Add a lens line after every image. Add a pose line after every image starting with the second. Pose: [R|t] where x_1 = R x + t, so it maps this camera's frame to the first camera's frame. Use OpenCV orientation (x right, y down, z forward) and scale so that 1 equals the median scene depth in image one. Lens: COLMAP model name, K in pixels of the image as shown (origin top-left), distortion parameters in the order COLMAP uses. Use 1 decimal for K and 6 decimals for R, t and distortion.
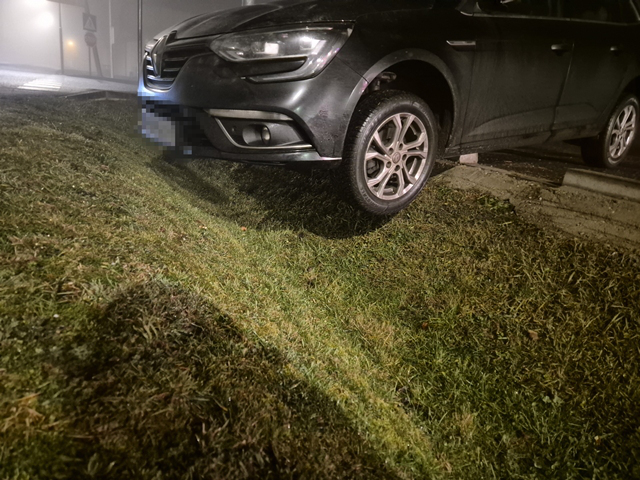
lens RADIAL K [[415.8, 0, 309.2], [0, 415.8, 239.5], [0, 0, 1]] dist [0.087207, -0.066244]
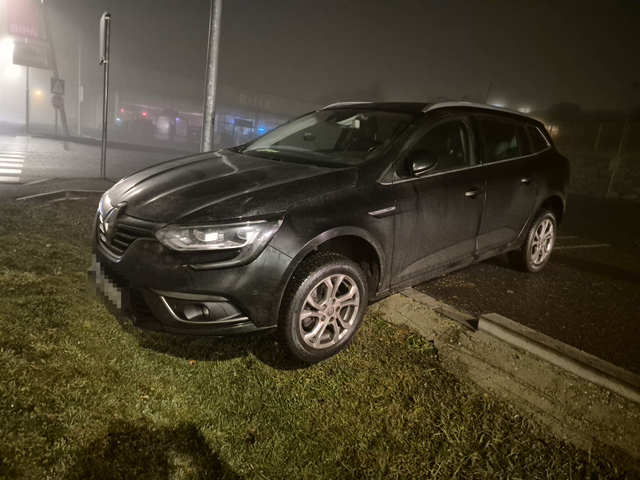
lens RADIAL K [[415.8, 0, 309.2], [0, 415.8, 239.5], [0, 0, 1]] dist [0.087207, -0.066244]
pose [[0.997426, -0.015169, 0.070083, 0.077633], [0.022343, 0.994456, -0.102753, -0.268514], [-0.068136, 0.104054, 0.992235, -0.107393]]
